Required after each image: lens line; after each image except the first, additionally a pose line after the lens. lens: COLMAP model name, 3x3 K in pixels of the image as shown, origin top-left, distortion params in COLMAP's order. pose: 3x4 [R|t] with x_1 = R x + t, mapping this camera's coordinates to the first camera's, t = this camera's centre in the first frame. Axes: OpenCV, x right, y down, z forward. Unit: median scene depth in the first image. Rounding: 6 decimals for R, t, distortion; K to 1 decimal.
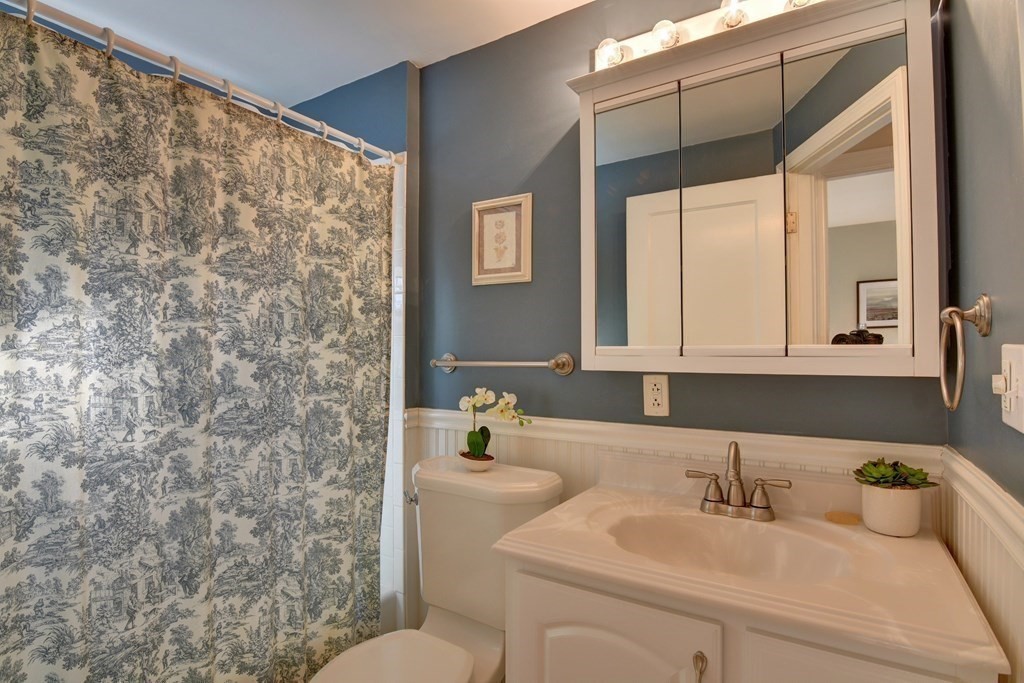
lens RADIAL K [[521.1, 0, 513.9], [0, 521.1, 352.3], [0, 0, 1]] dist [-0.009480, -0.009436]
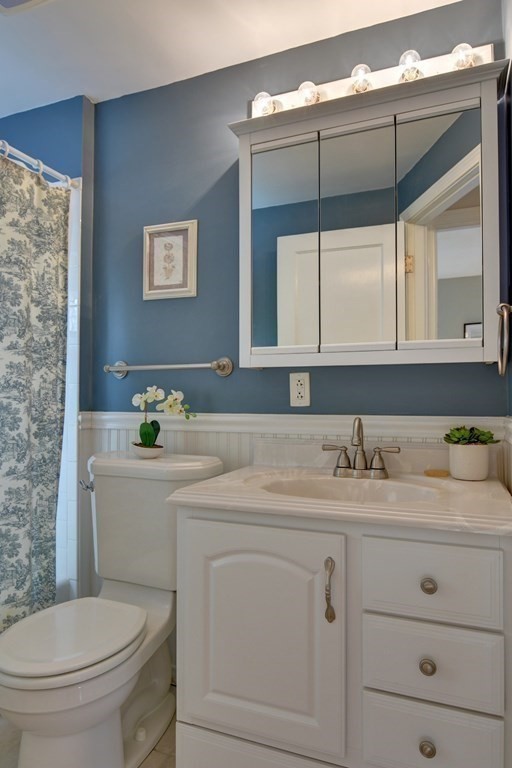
lens RADIAL K [[480.7, 0, 262.4], [0, 480.7, 388.0], [0, 0, 1]] dist [-0.003401, -0.010859]
pose [[0.983481, 0.004602, 0.180952, -0.015416], [-0.004509, 0.999989, -0.000925, 0.072705], [-0.180955, 0.000094, 0.983491, -0.083574]]
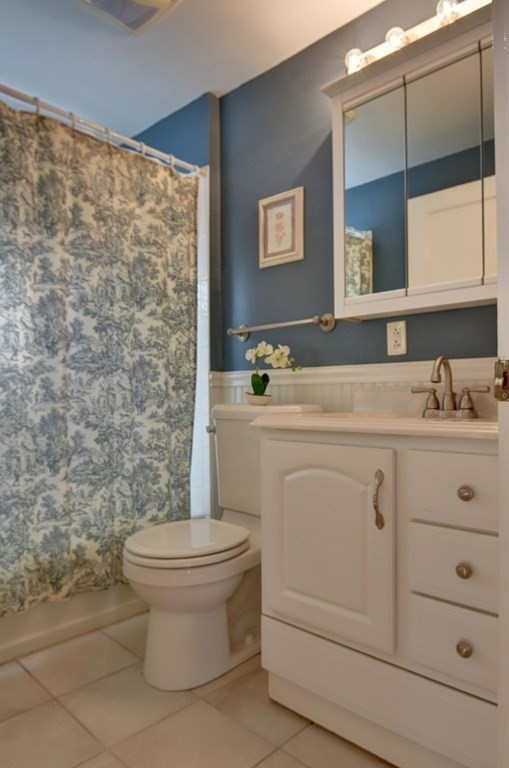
lens RADIAL K [[480.7, 0, 253.7], [0, 480.7, 391.6], [0, 0, 1]] dist [-0.003401, -0.010859]
pose [[0.985268, -0.003417, -0.170984, 0.119760], [0.008542, 0.999536, 0.029244, 0.156613], [0.170805, -0.030274, 0.984840, -0.173080]]
